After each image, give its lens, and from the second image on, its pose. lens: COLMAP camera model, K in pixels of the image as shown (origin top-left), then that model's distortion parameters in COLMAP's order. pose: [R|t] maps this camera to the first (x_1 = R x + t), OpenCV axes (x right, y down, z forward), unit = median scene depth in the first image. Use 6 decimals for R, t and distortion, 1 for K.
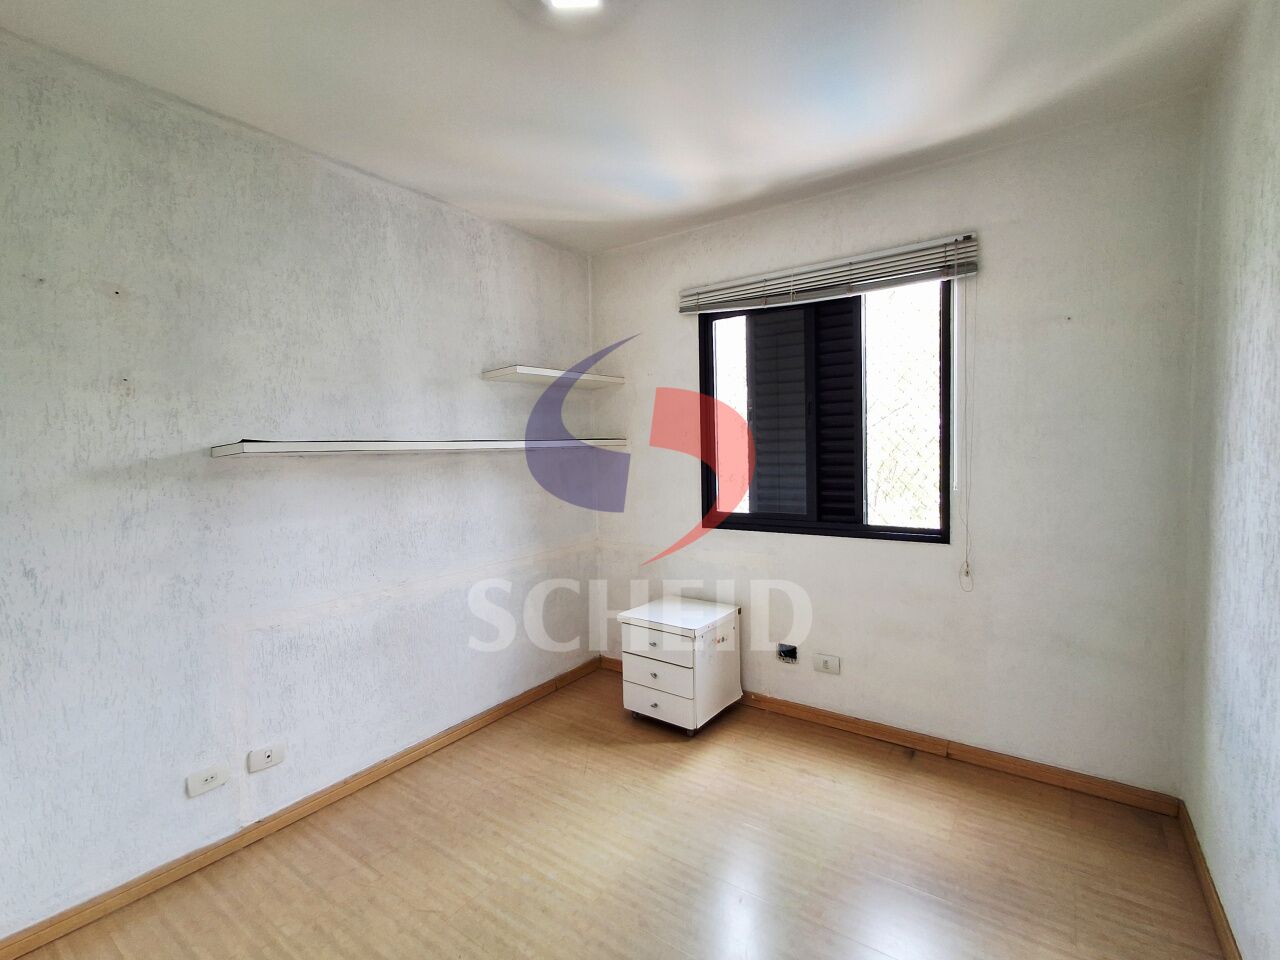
lens RADIAL K [[581.6, 0, 642.2], [0, 581.6, 478.1], [0, 0, 1]] dist [0.000002, -0.000361]
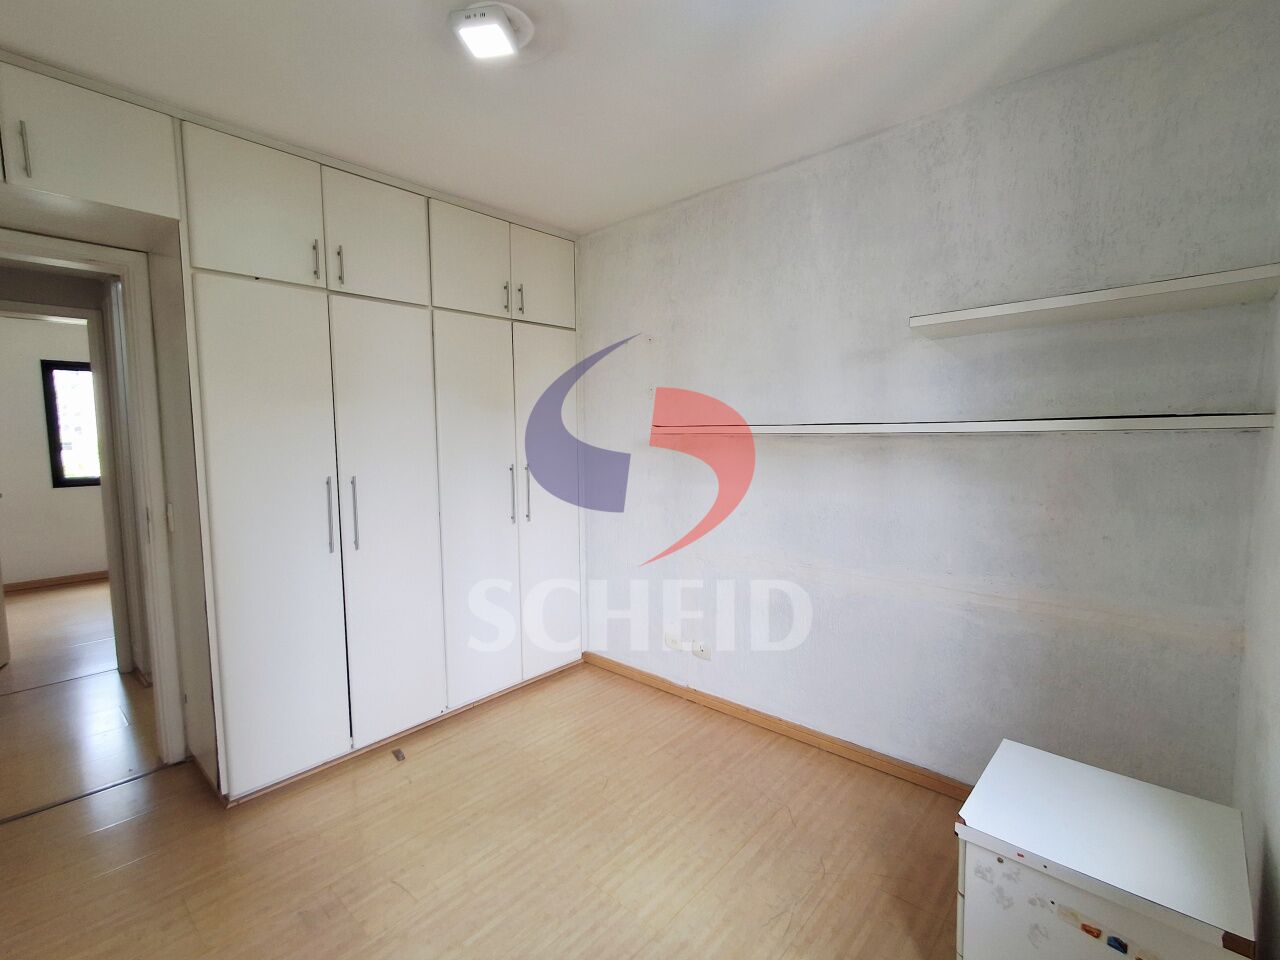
lens RADIAL K [[581.6, 0, 642.2], [0, 581.6, 478.1], [0, 0, 1]] dist [0.000002, -0.000361]
pose [[-0.106148, 0.105294, -0.988760, 0.728164], [-0.033613, 0.993429, 0.109399, -0.084810], [0.993782, 0.044848, -0.101911, 0.997052]]
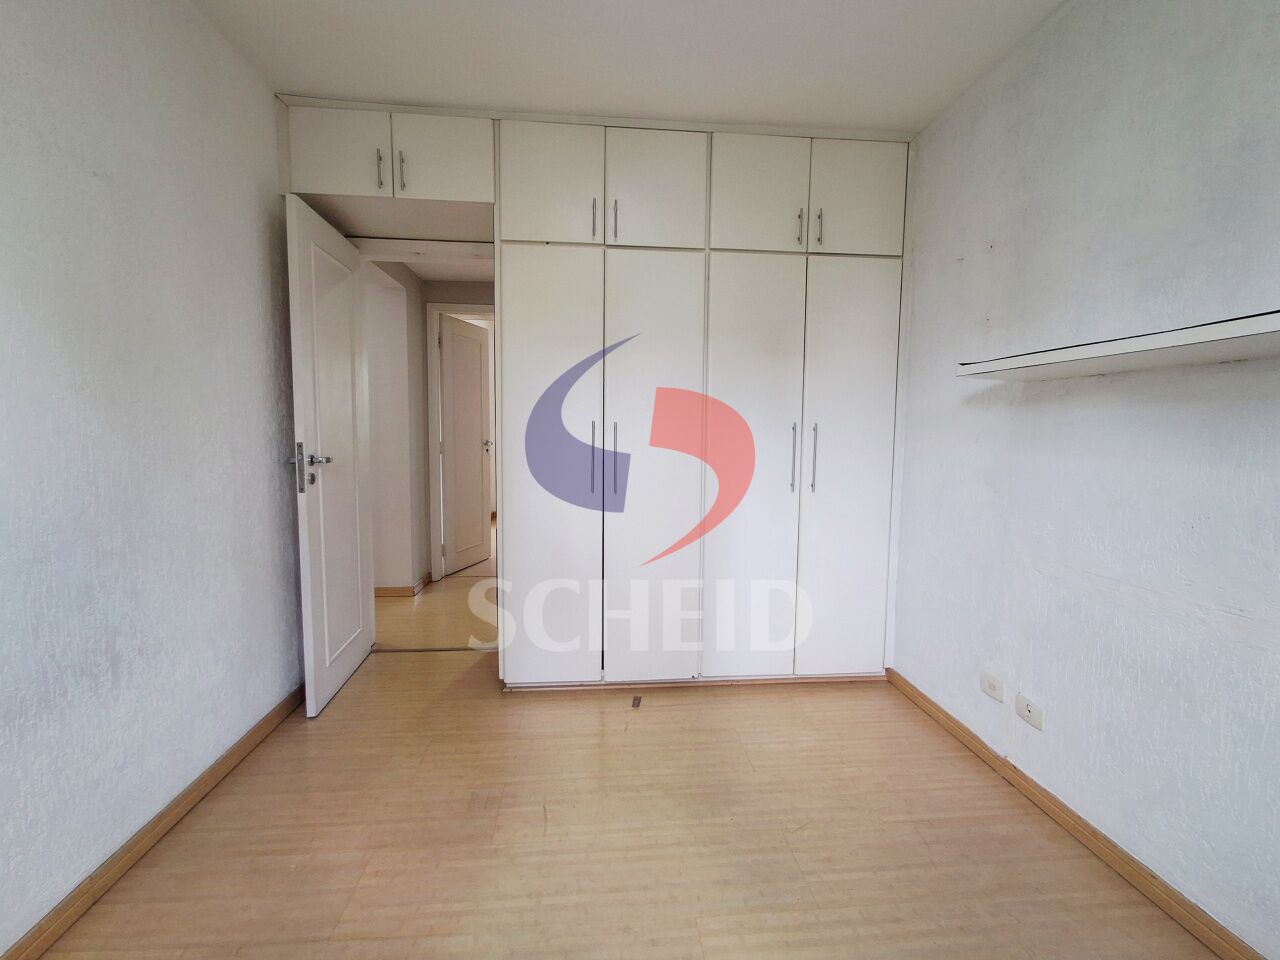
lens RADIAL K [[581.6, 0, 642.2], [0, 581.6, 478.1], [0, 0, 1]] dist [0.000002, -0.000361]
pose [[-0.759759, 0.070615, -0.646358, 0.388470], [-0.023679, 0.990421, 0.136038, 0.007001], [0.649773, 0.118661, -0.750809, 1.267854]]
